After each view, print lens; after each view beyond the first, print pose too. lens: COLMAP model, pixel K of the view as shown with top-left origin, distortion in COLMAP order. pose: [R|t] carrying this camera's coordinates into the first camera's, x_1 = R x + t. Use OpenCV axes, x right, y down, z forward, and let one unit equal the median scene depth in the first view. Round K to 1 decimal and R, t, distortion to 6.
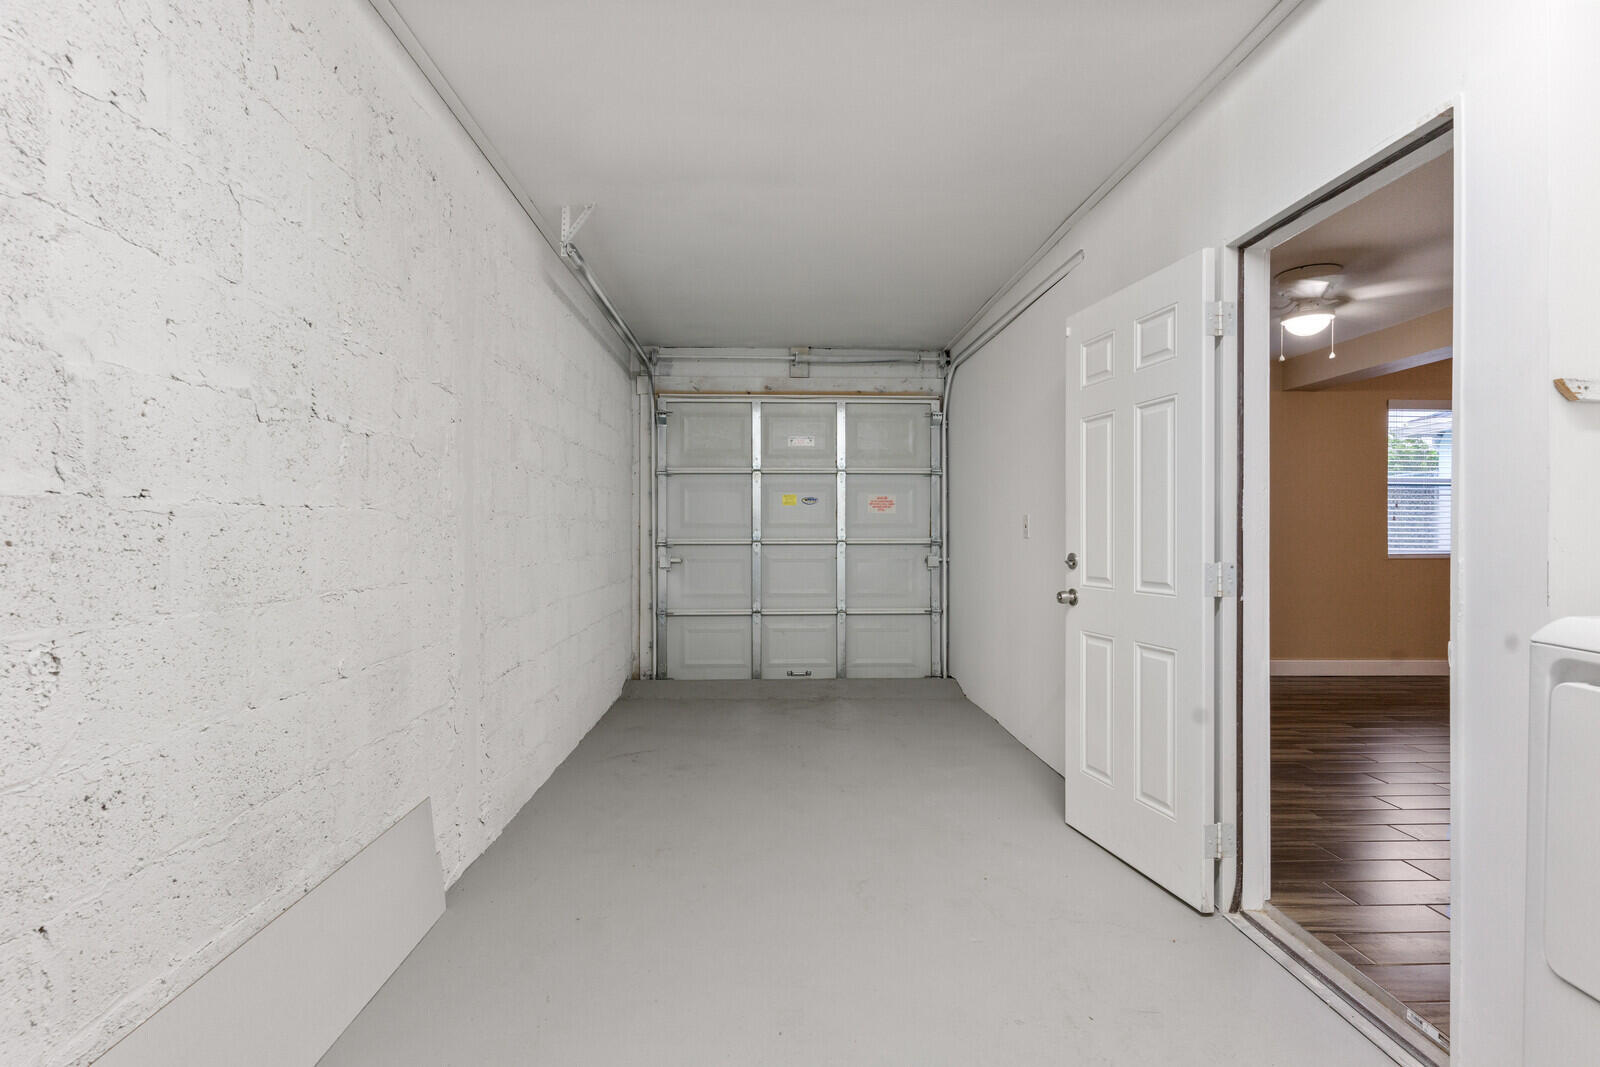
lens RADIAL K [[760.9, 0, 798.7], [0, 760.9, 539.3], [0, 0, 1]] dist [0.003912, 0.000785]
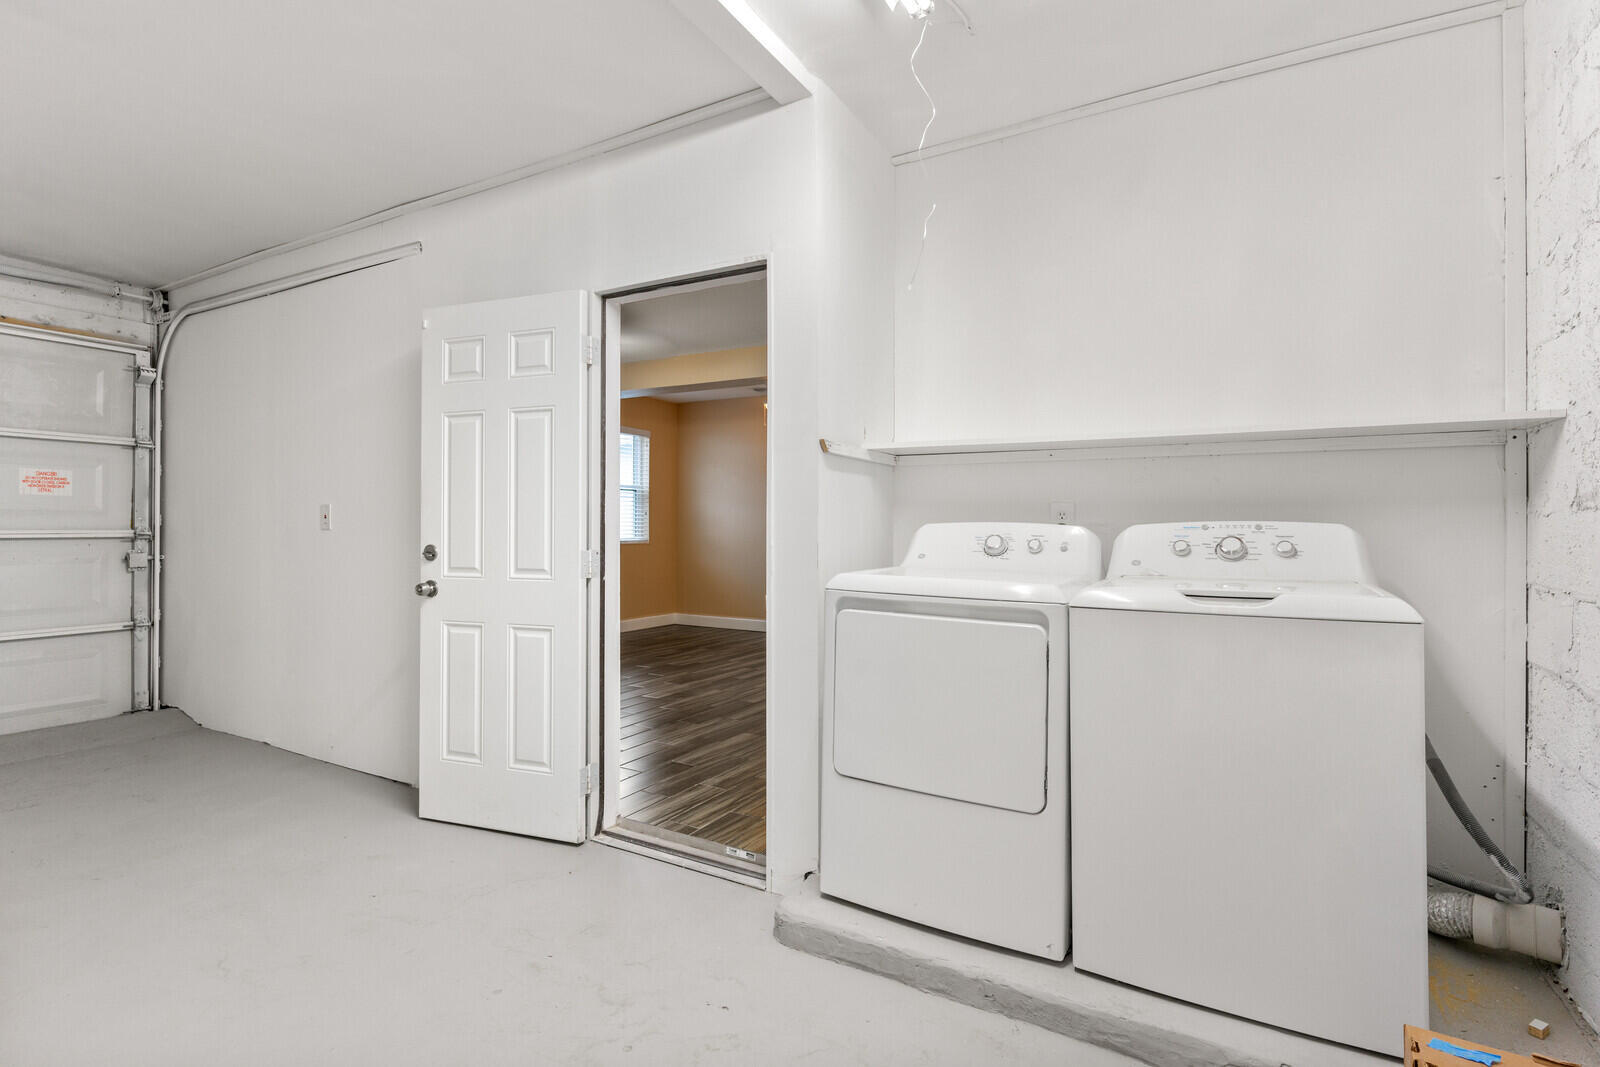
lens RADIAL K [[763.4, 0, 799.1], [0, 763.4, 521.0], [0, 0, 1]] dist [0.002009, -0.000048]
pose [[0.533075, 0.010064, 0.846008, -0.216566], [0.001525, 0.999916, -0.012856, 0.000379], [-0.846067, 0.008143, 0.533015, 0.047336]]
